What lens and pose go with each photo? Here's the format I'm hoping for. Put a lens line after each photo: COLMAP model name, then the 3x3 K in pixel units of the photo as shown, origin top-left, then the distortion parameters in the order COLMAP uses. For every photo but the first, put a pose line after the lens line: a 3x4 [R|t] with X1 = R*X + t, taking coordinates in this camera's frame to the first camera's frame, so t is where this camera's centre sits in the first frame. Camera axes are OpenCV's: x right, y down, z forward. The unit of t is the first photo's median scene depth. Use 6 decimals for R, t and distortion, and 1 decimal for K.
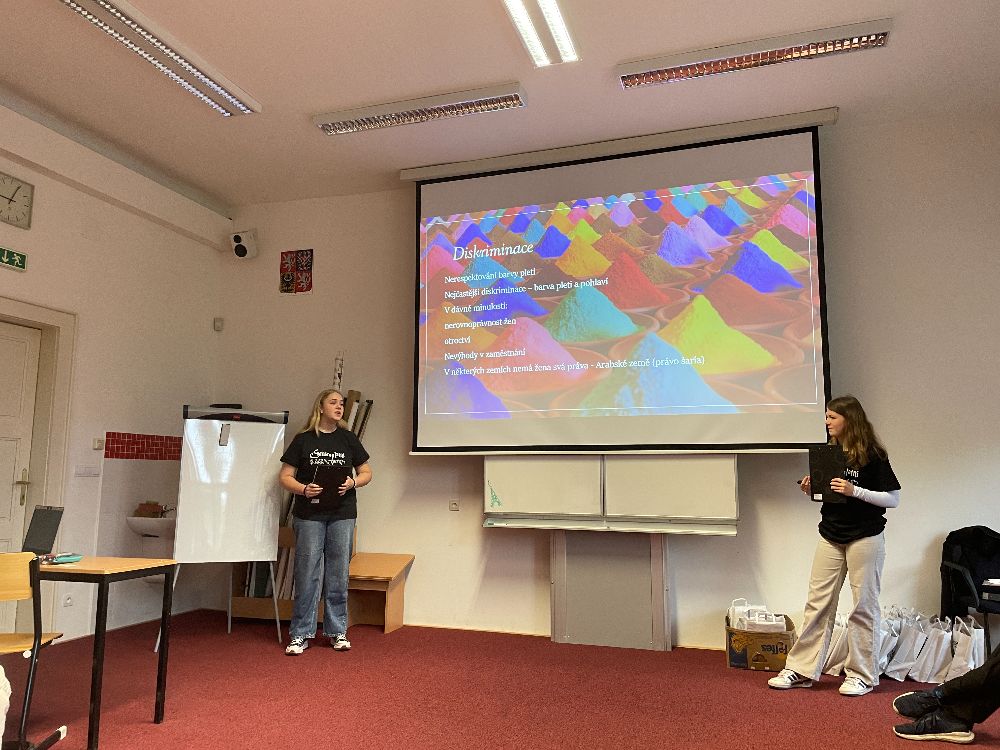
lens RADIAL K [[759.1, 0, 498.2], [0, 759.1, 381.8], [0, 0, 1]] dist [0.080064, -0.108395]
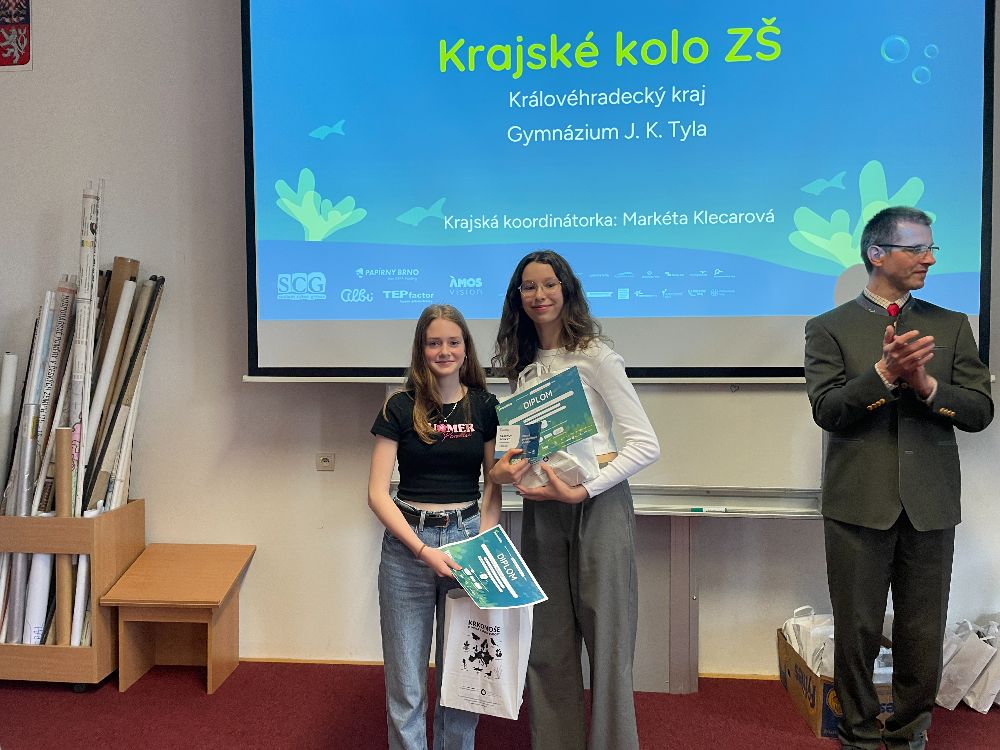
lens RADIAL K [[760.0, 0, 496.9], [0, 760.0, 382.3], [0, 0, 1]] dist [0.087619, -0.119014]
pose [[0.968778, -0.015576, 0.247441, -0.078911], [-0.027631, 0.985024, 0.170187, -0.002108], [-0.246386, -0.171710, 0.953839, 0.444034]]
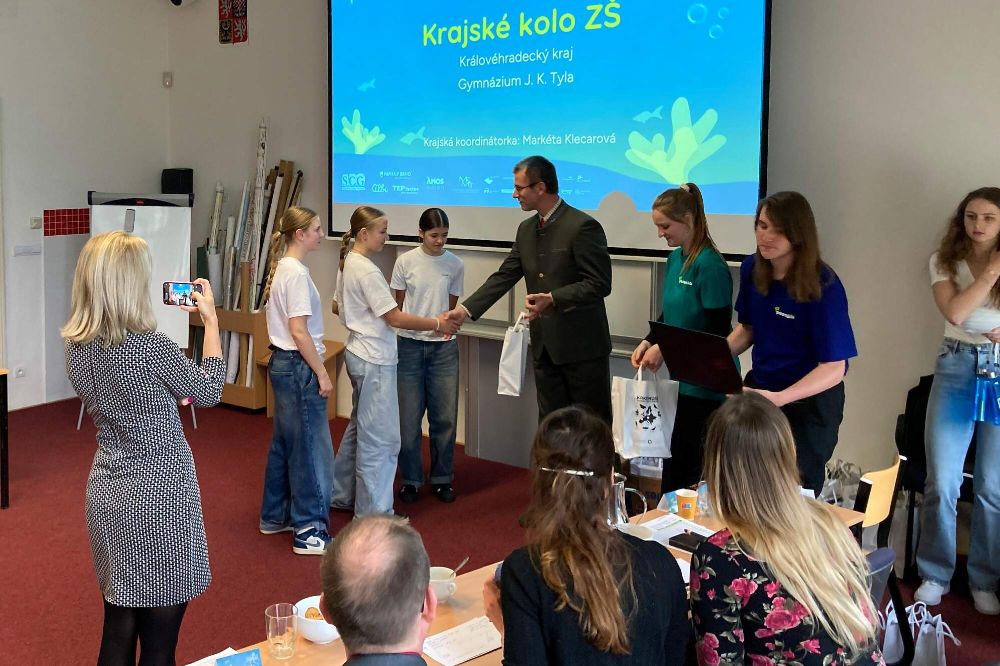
lens RADIAL K [[993.6, 0, 405.9], [0, 993.6, 257.0], [0, 0, 1]] dist [0.042082, 0.009883]
pose [[0.940580, 0.030845, -0.338167, 0.382244], [0.042159, 0.977553, 0.206427, -0.125583], [0.336944, -0.208418, 0.918167, -0.049816]]
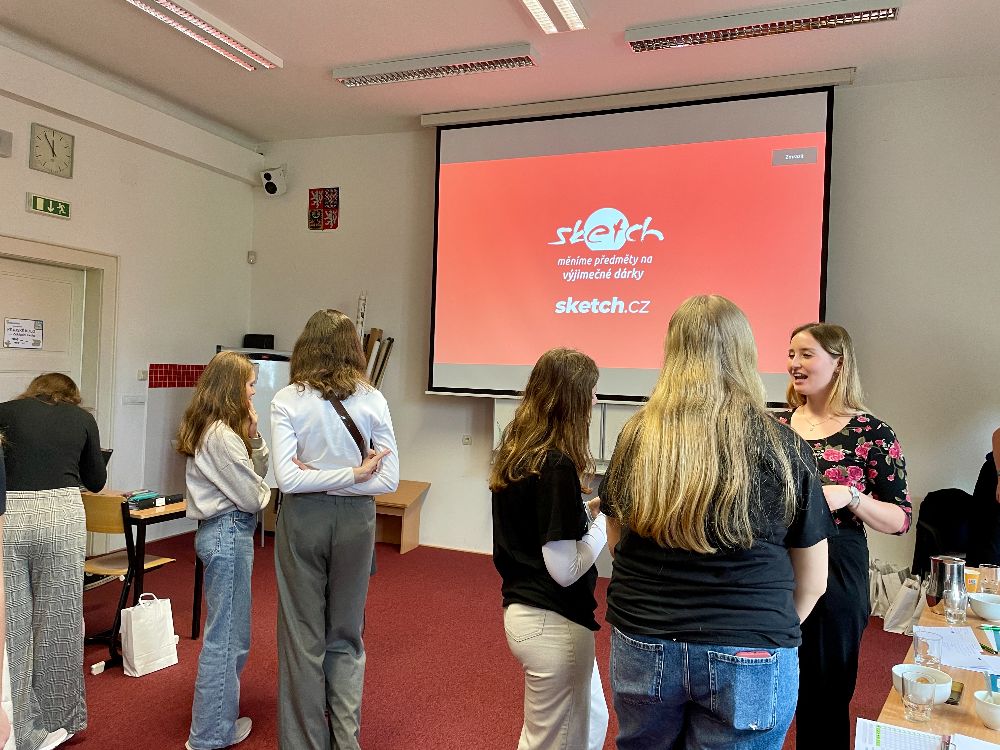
lens RADIAL K [[761.5, 0, 498.8], [0, 761.5, 369.4], [0, 0, 1]] dist [0.085301, -0.114947]
pose [[0.997749, 0.032163, -0.058844, 0.050359], [-0.024647, 0.991941, 0.124279, -0.076245], [0.062367, -0.122549, 0.990501, -0.054464]]
